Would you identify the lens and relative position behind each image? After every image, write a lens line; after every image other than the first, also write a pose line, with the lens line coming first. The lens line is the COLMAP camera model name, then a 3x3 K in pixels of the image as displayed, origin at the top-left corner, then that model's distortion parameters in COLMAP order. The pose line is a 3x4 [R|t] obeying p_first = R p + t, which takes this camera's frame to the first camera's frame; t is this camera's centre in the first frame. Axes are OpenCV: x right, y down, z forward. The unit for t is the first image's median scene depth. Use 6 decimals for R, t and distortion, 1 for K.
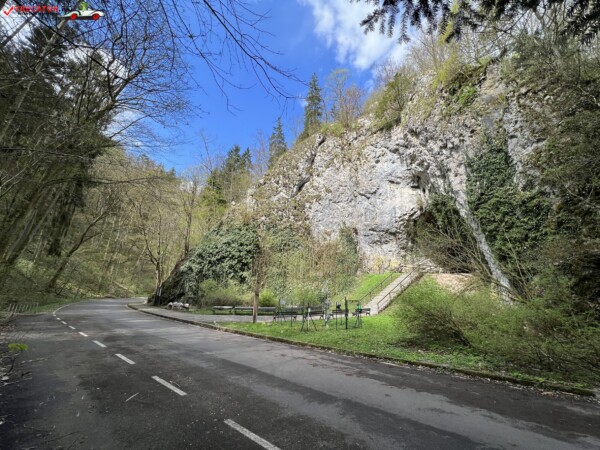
lens RADIAL K [[238.9, 0, 299.1], [0, 238.9, 226.3], [0, 0, 1]] dist [-0.006022, -0.000825]
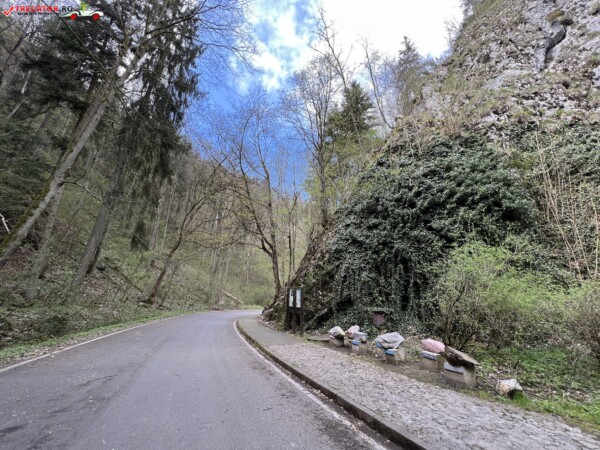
lens RADIAL K [[238.9, 0, 295.2], [0, 238.9, 224.8], [0, 0, 1]] dist [-0.006022, -0.000825]
pose [[0.927173, -0.121965, -0.354224, -0.395907], [0.104511, 0.992191, -0.068071, 0.165143], [0.359760, 0.026093, 0.932680, 0.564825]]
